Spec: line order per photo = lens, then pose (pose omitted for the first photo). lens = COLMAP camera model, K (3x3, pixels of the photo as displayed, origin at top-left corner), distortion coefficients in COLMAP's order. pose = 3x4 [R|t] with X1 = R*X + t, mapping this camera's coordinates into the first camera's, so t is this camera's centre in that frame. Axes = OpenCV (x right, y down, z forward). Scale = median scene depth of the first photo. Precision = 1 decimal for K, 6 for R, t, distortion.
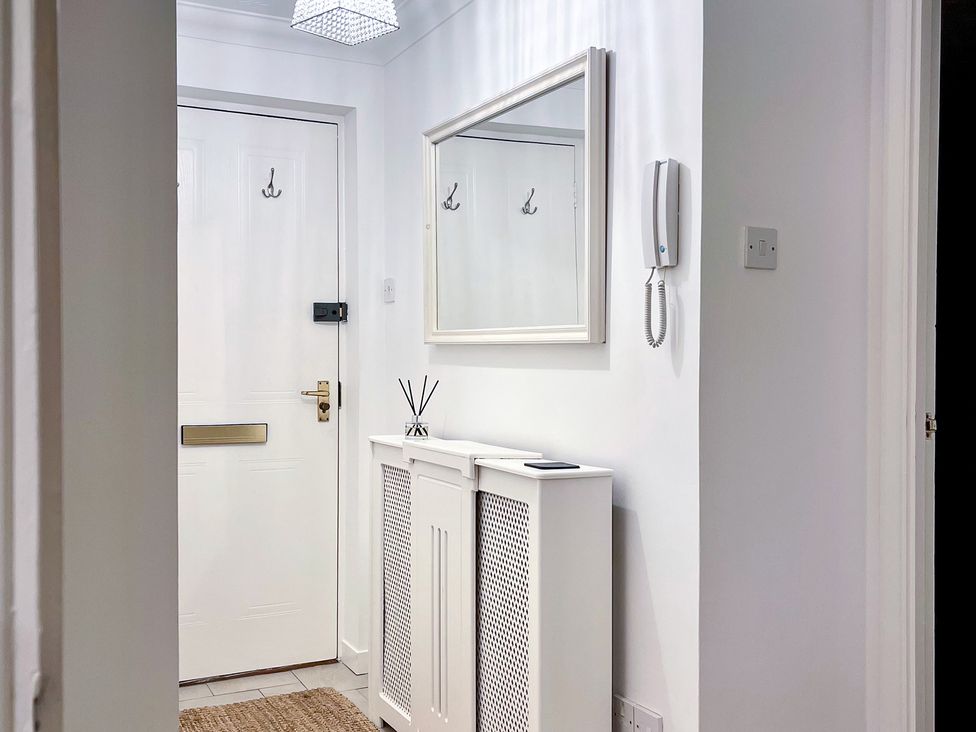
lens RADIAL K [[1002.3, 0, 488.0], [0, 1002.3, 366.0], [0, 0, 1]] dist [0.079200, -0.103130]
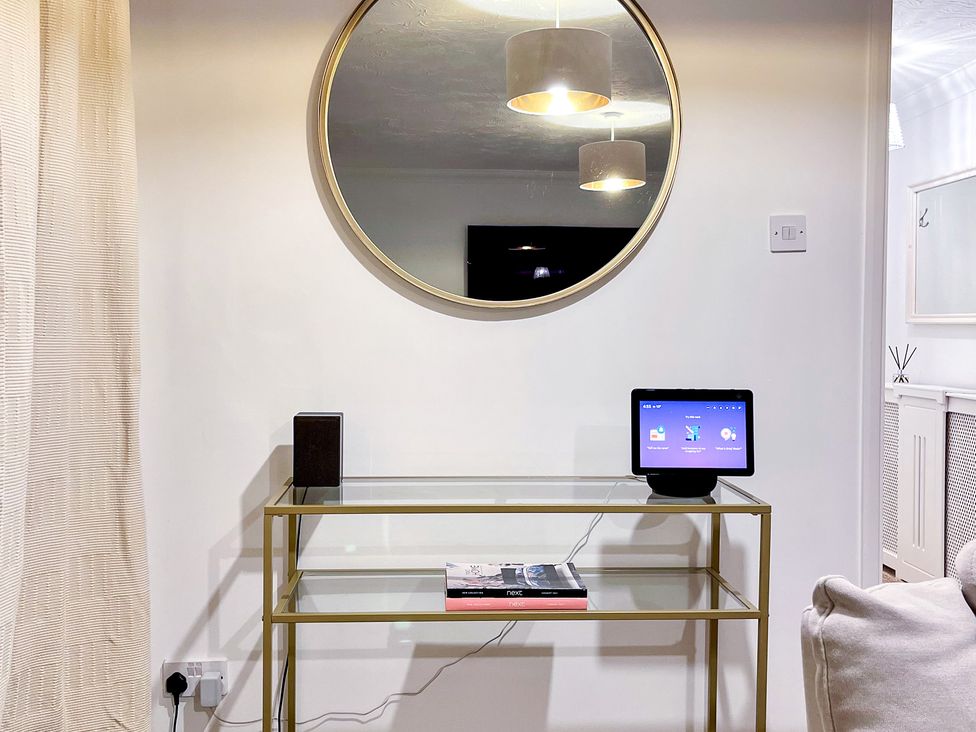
lens RADIAL K [[1002.3, 0, 488.0], [0, 1002.3, 366.0], [0, 0, 1]] dist [0.079200, -0.103130]
pose [[0.916670, 0.014780, -0.399371, -0.031387], [-0.005162, 0.999670, 0.025148, 0.007441], [0.399611, -0.020990, 0.916445, -0.706337]]
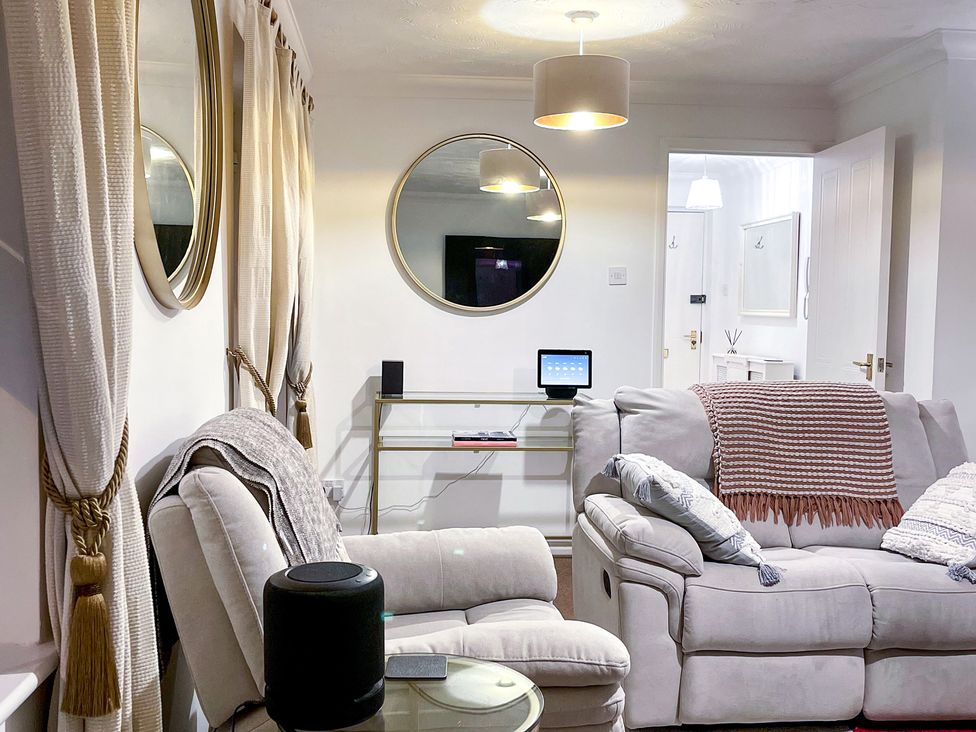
lens RADIAL K [[1002.3, 0, 488.0], [0, 1002.3, 366.0], [0, 0, 1]] dist [0.079200, -0.103130]
pose [[0.931523, 0.030605, -0.362391, 0.261991], [-0.014814, 0.998819, 0.046276, -0.003831], [0.363380, -0.037738, 0.930877, -1.471851]]
